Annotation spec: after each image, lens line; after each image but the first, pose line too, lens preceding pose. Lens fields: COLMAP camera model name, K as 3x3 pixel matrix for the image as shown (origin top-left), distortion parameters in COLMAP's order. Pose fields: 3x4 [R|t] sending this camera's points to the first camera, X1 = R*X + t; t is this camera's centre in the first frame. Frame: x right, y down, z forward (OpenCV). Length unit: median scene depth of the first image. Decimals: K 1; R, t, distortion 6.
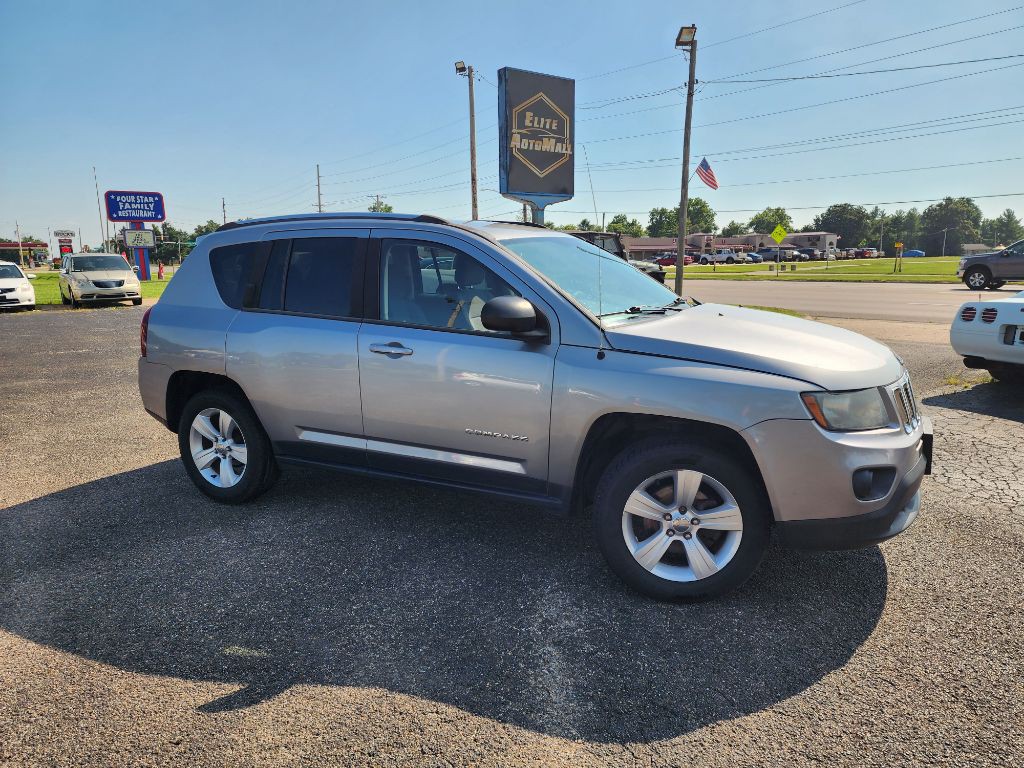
lens RADIAL K [[684.0, 0, 509.5], [0, 684.0, 386.2], [0, 0, 1]] dist [0.070663, -0.061344]
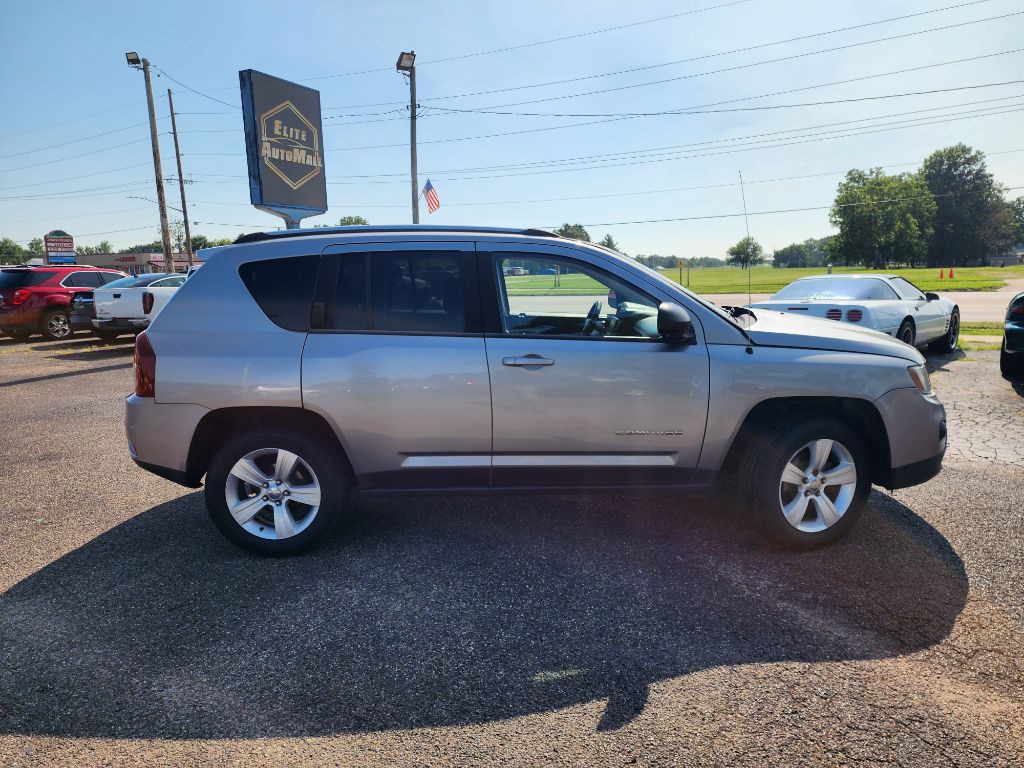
lens RADIAL K [[684.0, 0, 516.5], [0, 684.0, 390.3], [0, 0, 1]] dist [0.070663, -0.061344]
pose [[0.891131, -0.085195, 0.445676, -0.136858], [0.093311, 0.995630, 0.003749, -0.003591], [-0.444048, 0.038245, 0.895186, 0.024112]]
